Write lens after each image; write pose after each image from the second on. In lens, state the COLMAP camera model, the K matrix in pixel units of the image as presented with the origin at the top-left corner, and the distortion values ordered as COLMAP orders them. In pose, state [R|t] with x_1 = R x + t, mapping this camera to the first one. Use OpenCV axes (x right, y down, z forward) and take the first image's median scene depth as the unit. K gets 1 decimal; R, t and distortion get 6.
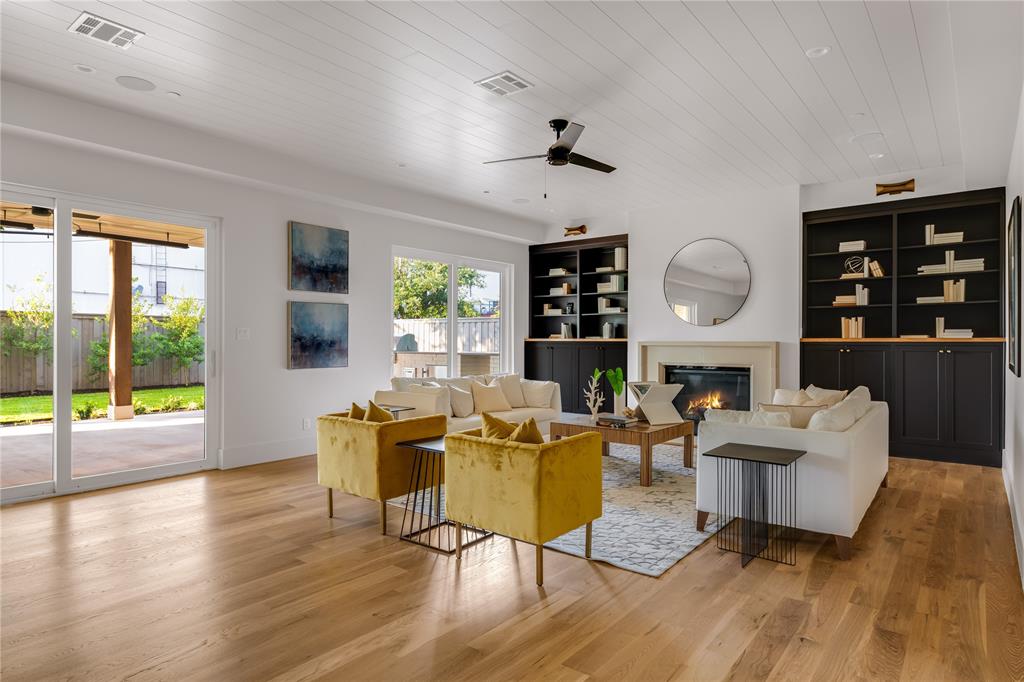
lens RADIAL K [[587.1, 0, 512.0], [0, 587.1, 341.0], [0, 0, 1]] dist [0.004348, 0.000577]
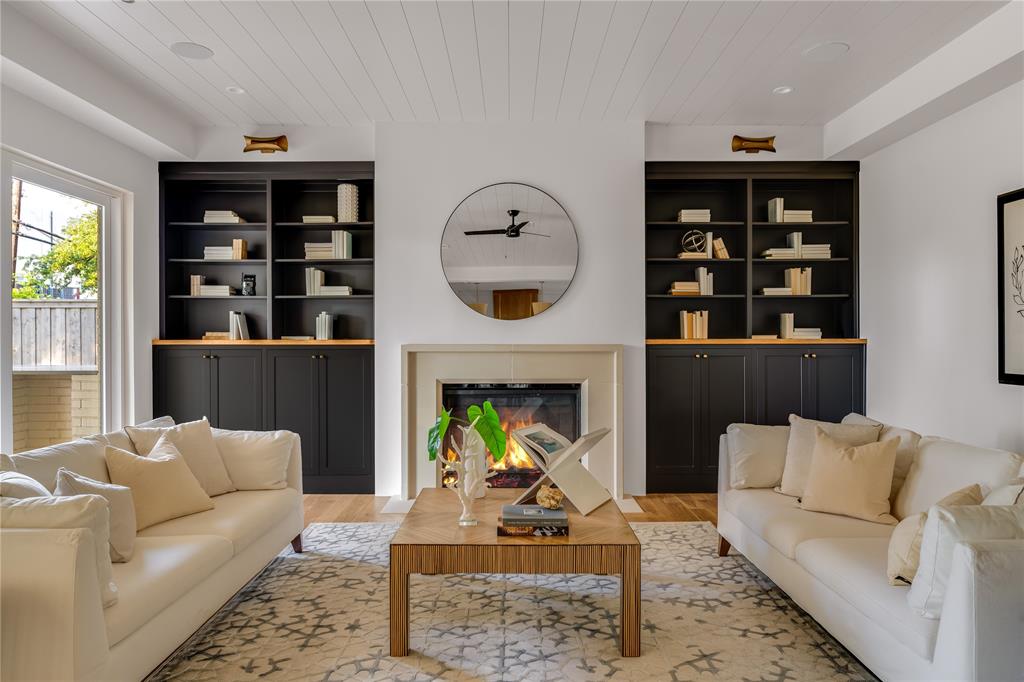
lens RADIAL K [[682.6, 0, 512.0], [0, 682.6, 341.0], [0, 0, 1]] dist [-0.016757, -0.000357]
pose [[0.782271, -0.006768, 0.622902, -0.131364], [0.002929, 0.999970, 0.007187, -0.008525], [-0.622932, -0.003797, 0.782267, 0.427868]]
